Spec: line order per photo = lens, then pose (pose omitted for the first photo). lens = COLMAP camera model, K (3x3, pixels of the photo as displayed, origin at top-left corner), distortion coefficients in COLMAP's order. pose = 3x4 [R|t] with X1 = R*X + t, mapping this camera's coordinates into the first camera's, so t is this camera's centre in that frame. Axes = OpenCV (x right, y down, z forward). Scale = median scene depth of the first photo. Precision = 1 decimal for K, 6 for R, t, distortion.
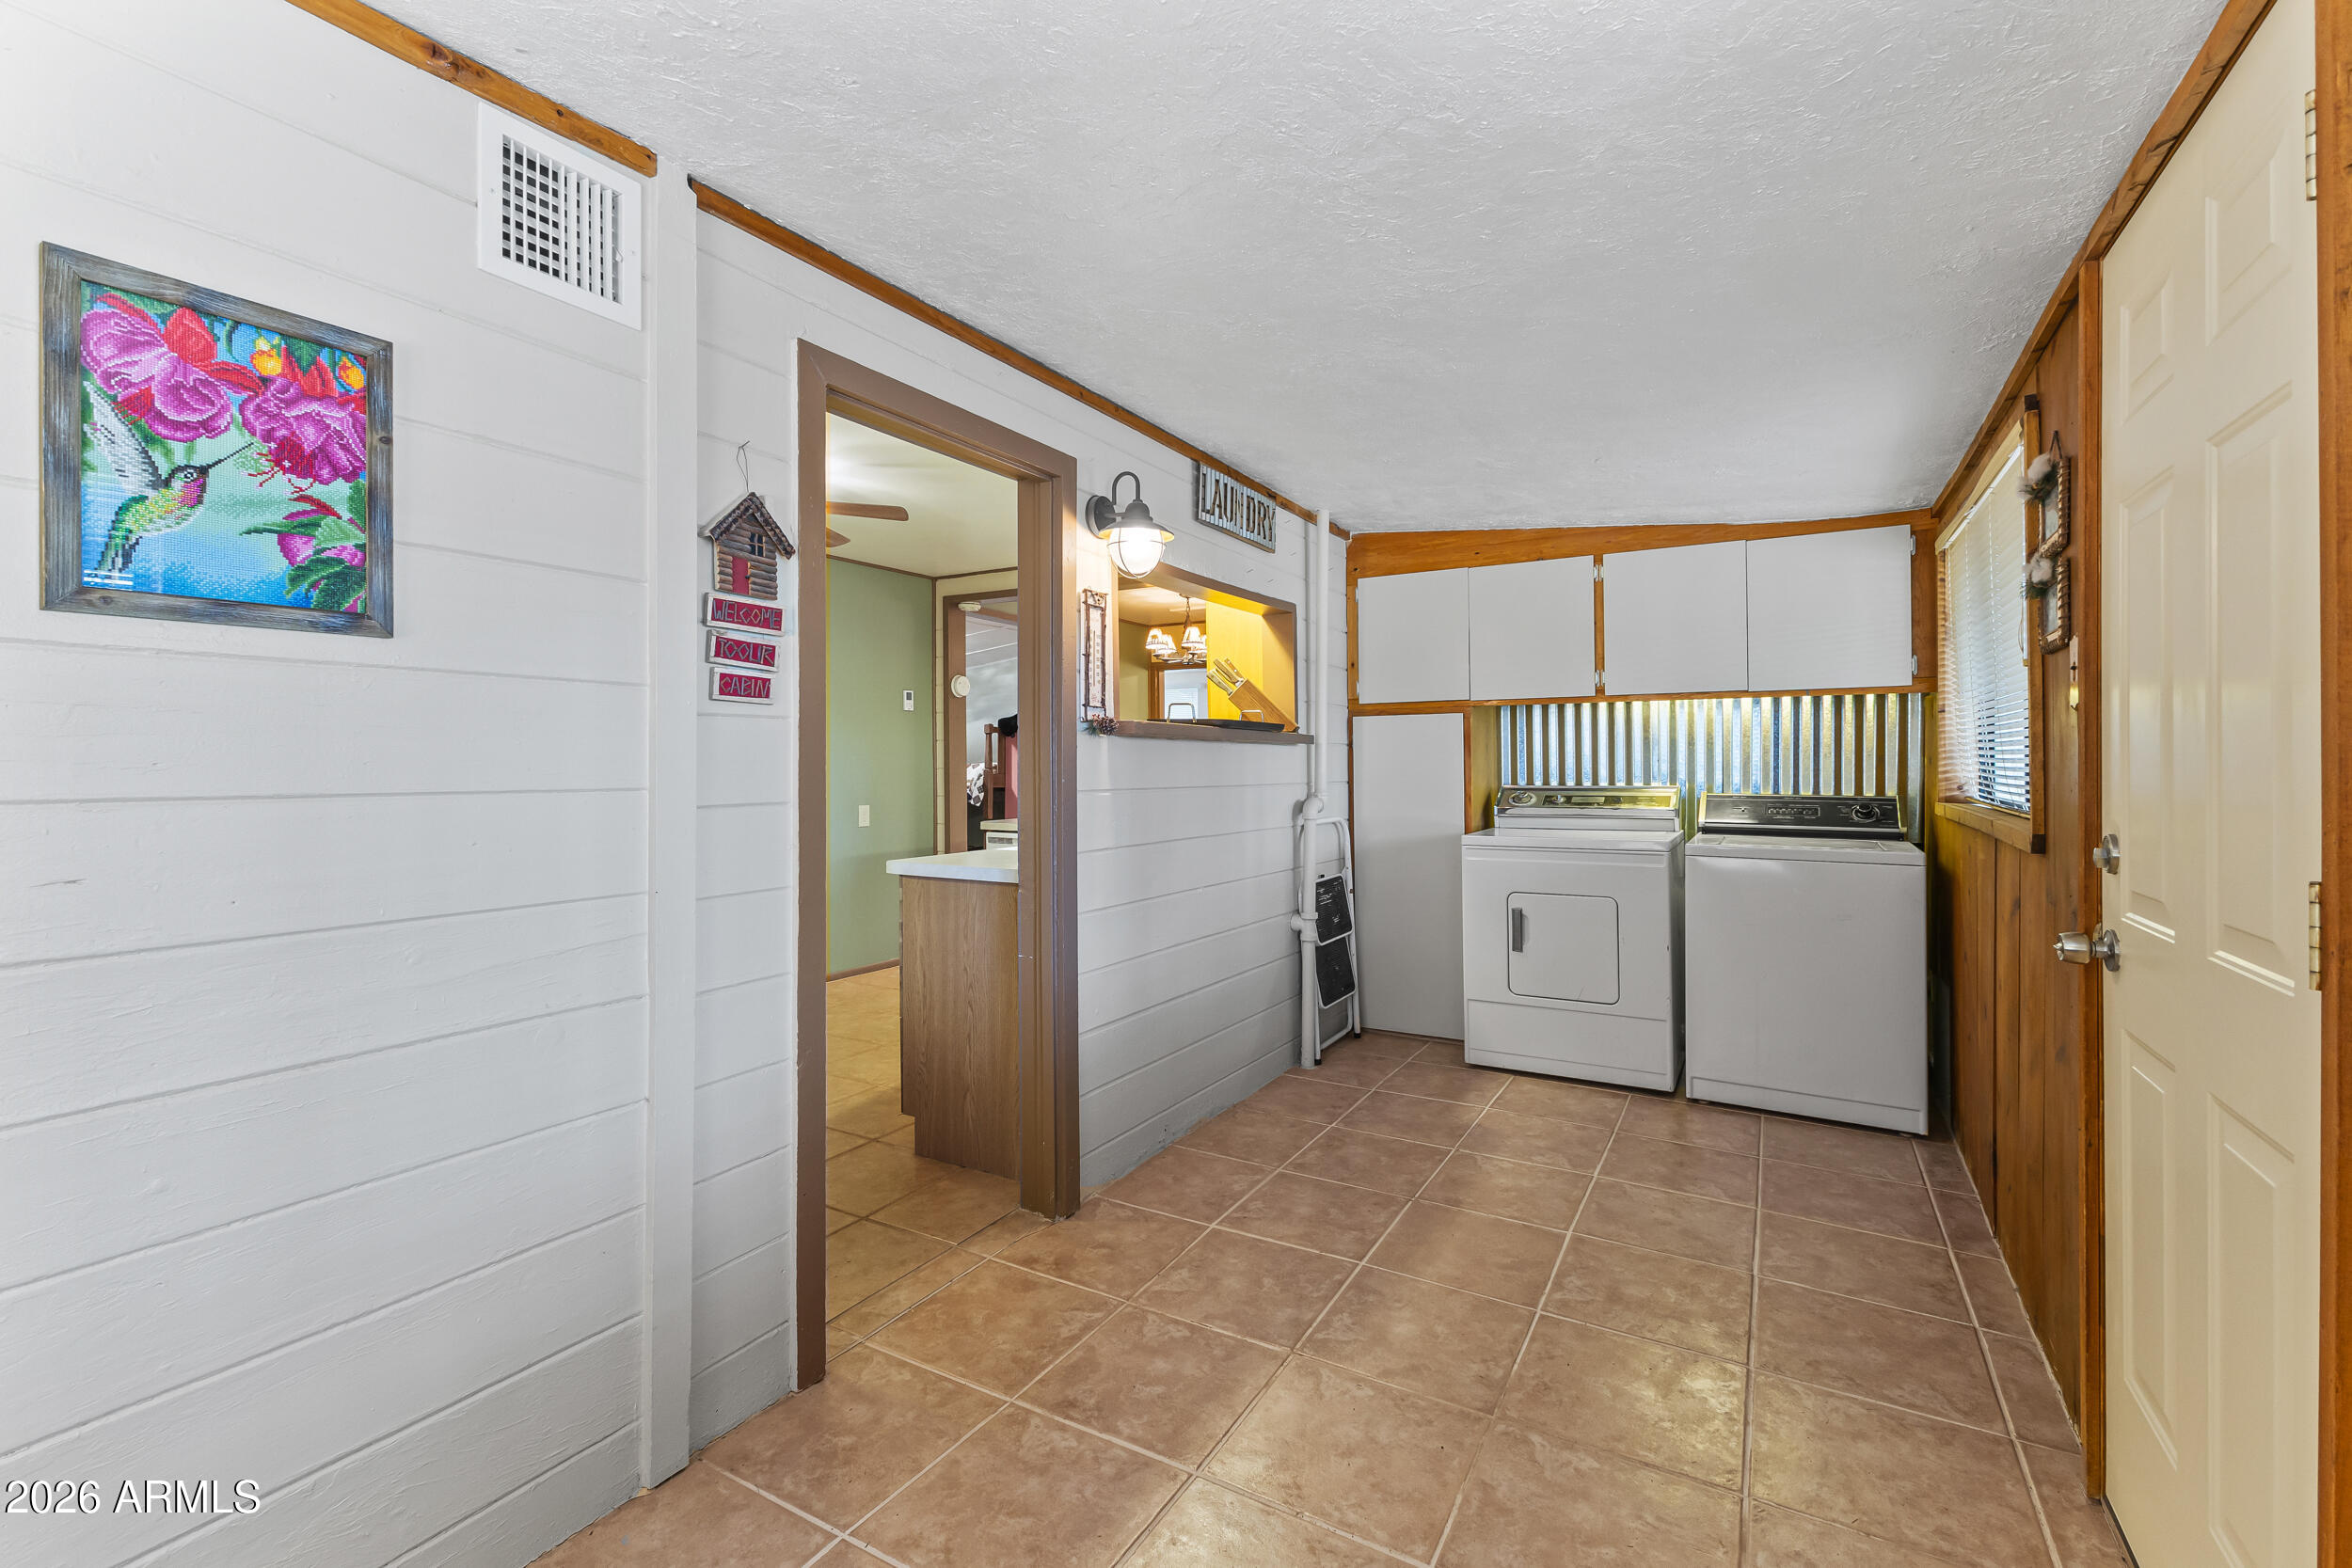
lens RADIAL K [[1027.2, 0, 1184.7], [0, 1027.2, 754.3], [0, 0, 1]] dist [0.009687, 0.000366]
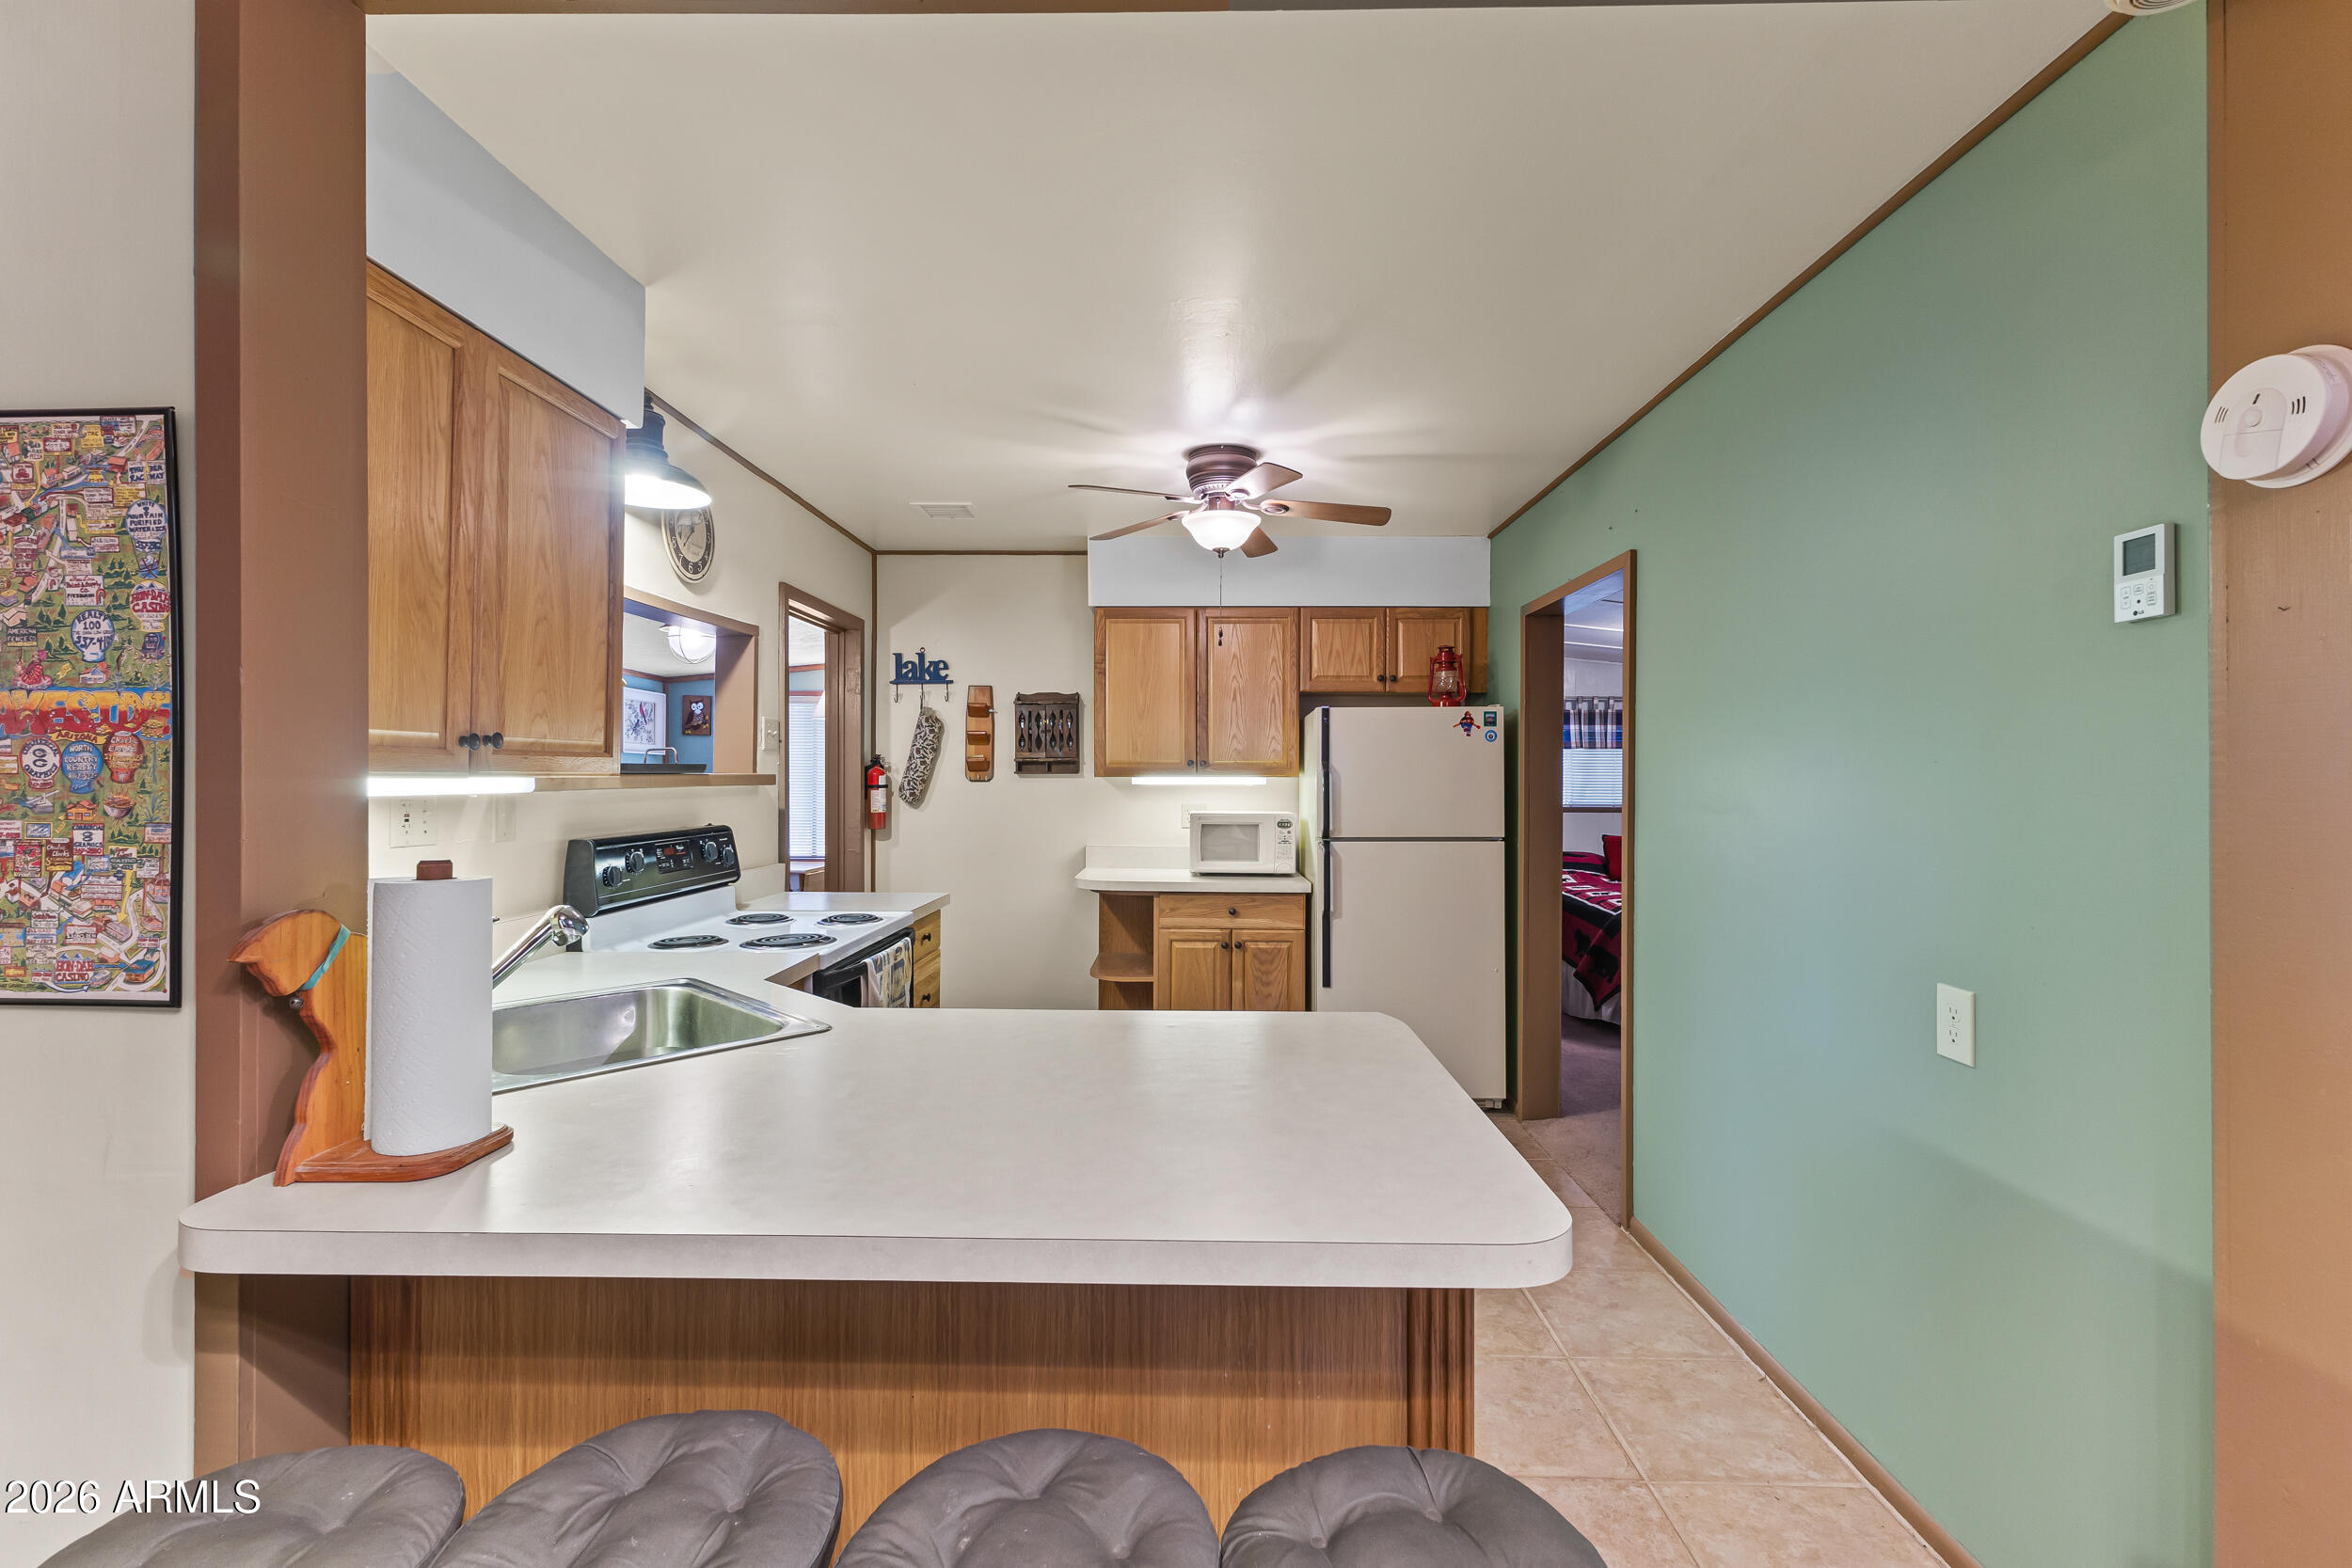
lens RADIAL K [[1011.3, 0, 1173.4], [0, 1011.3, 776.9], [0, 0, 1]] dist [0.002845, 0.000513]
pose [[-0.874277, 0.002172, -0.485423, 0.030478], [0.006368, 0.999955, -0.006994, -0.013749], [0.485386, -0.009206, -0.874252, 1.721222]]
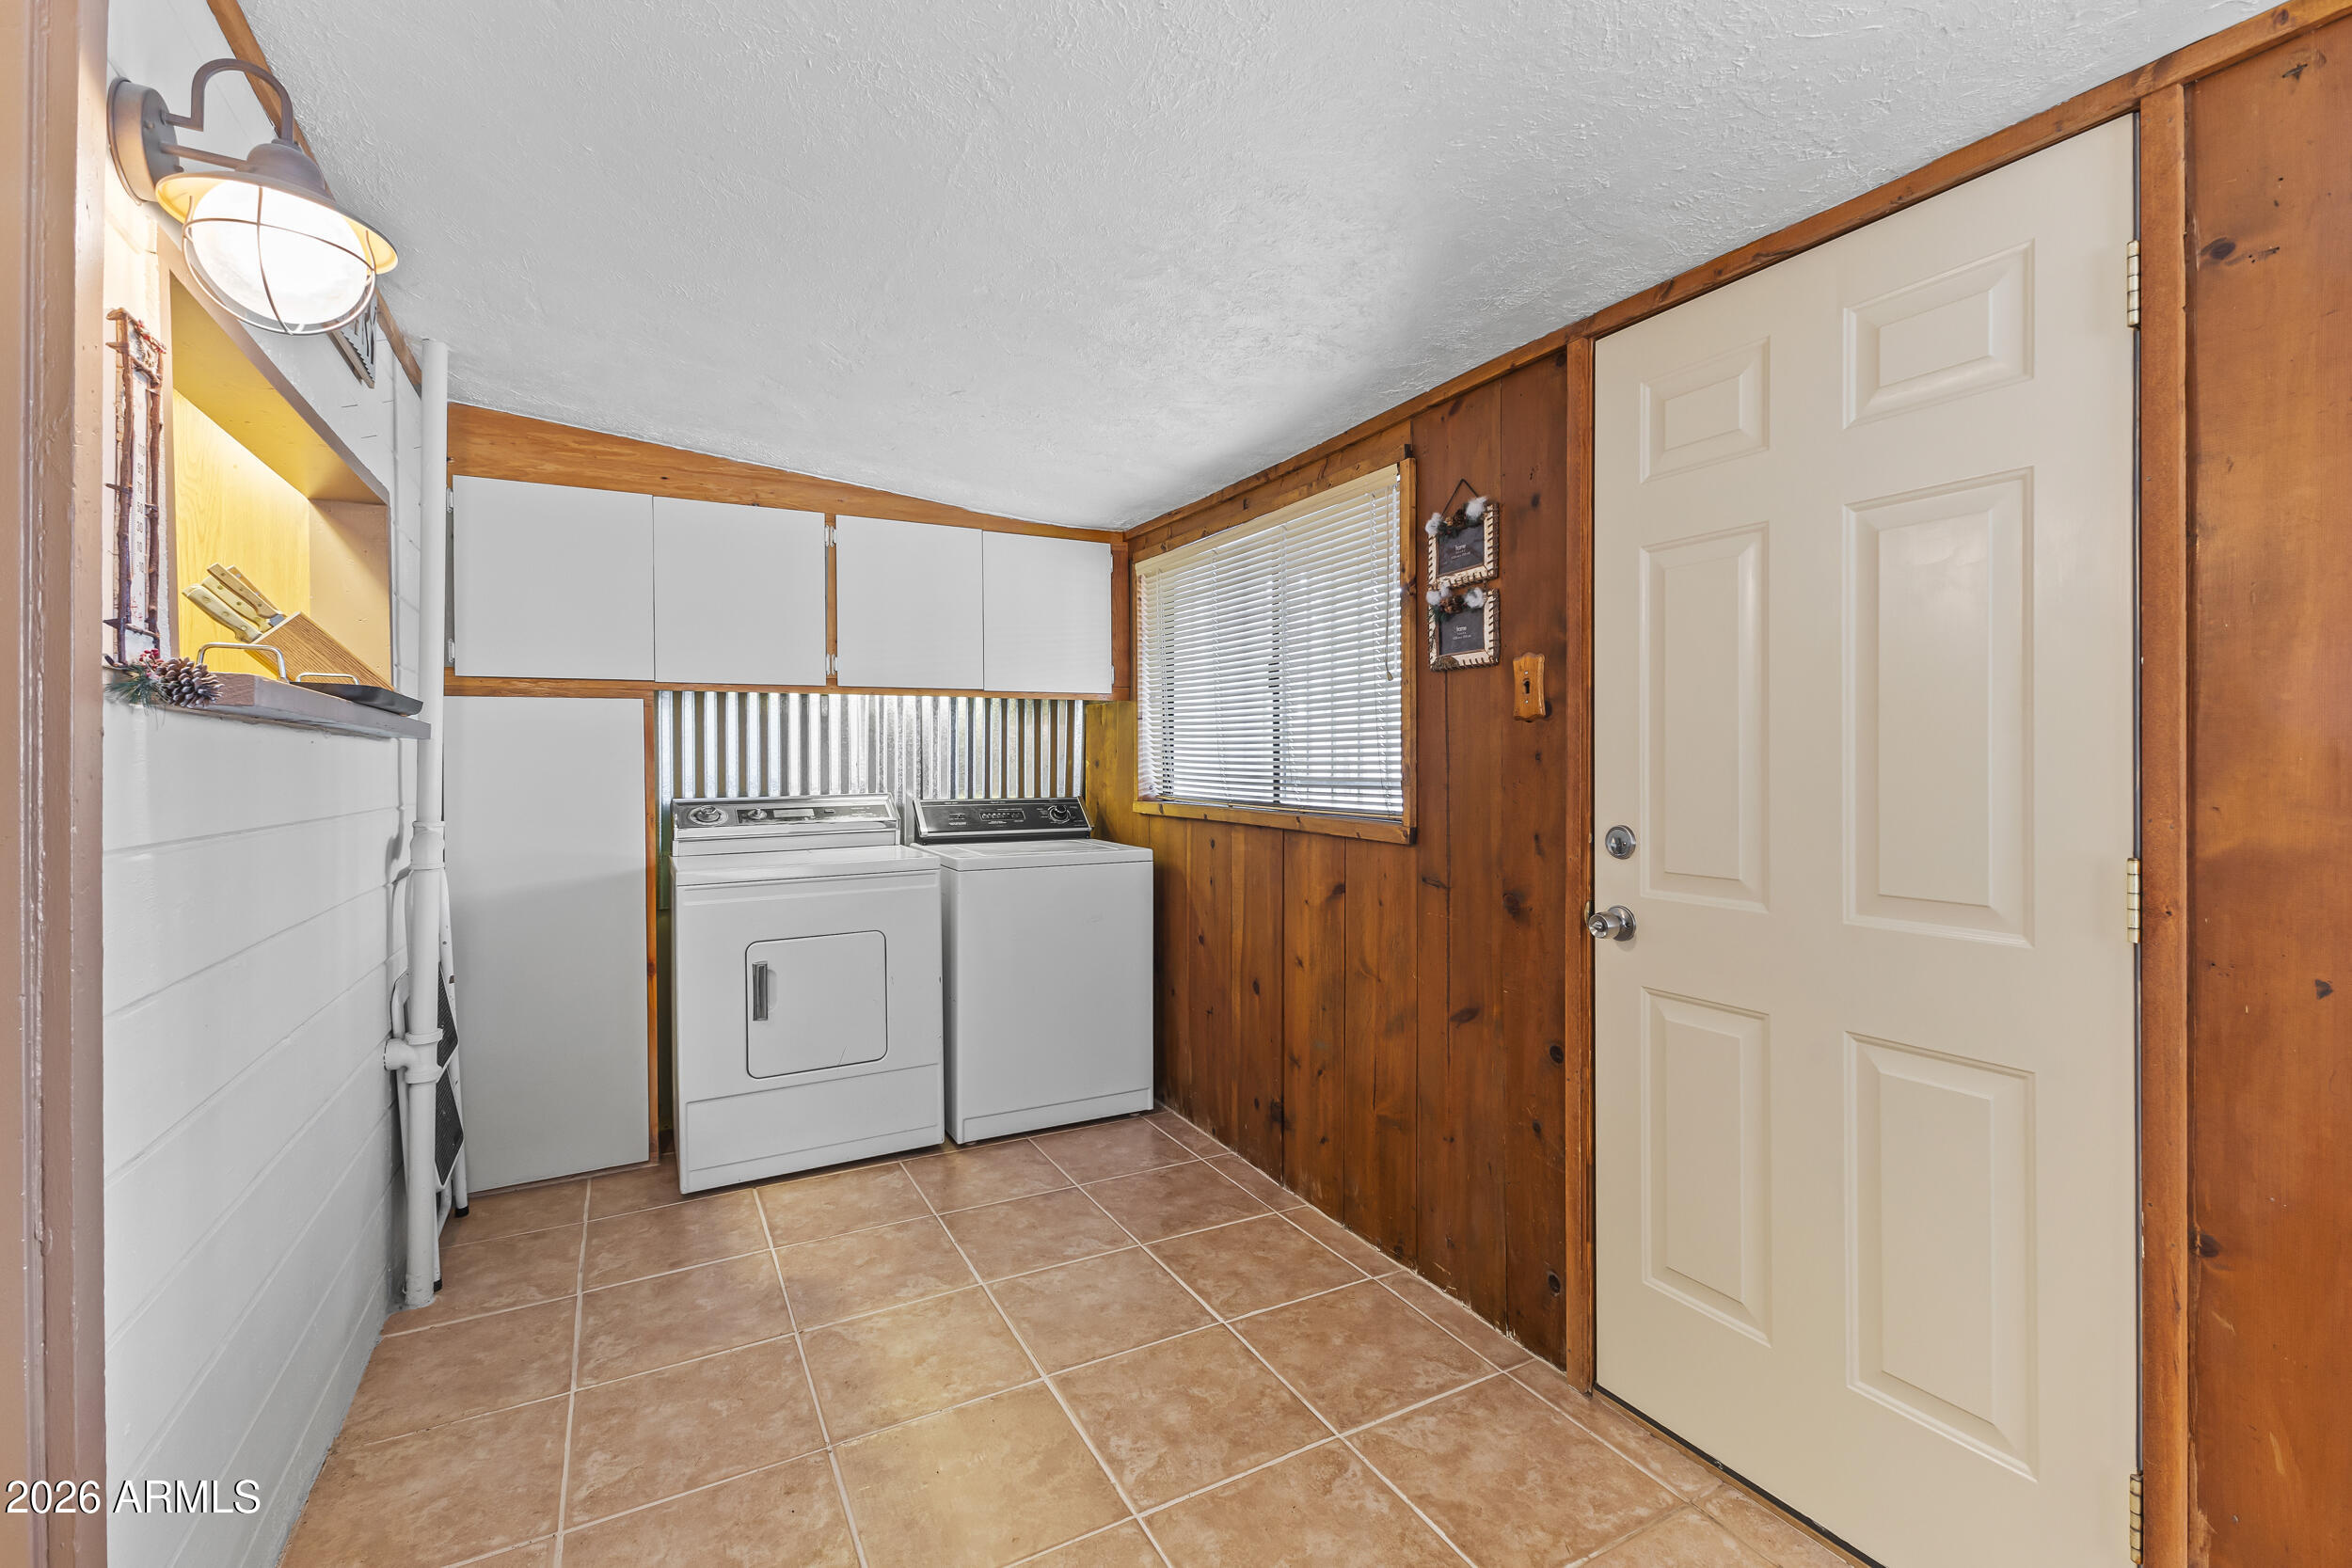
lens RADIAL K [[1027.2, 0, 1184.7], [0, 1027.2, 754.3], [0, 0, 1]] dist [0.009687, 0.000366]
pose [[0.515620, 0.004284, 0.856807, -0.155934], [-0.002534, 0.999991, -0.003475, -0.000143], [-0.856814, -0.000379, 0.515626, 0.338739]]
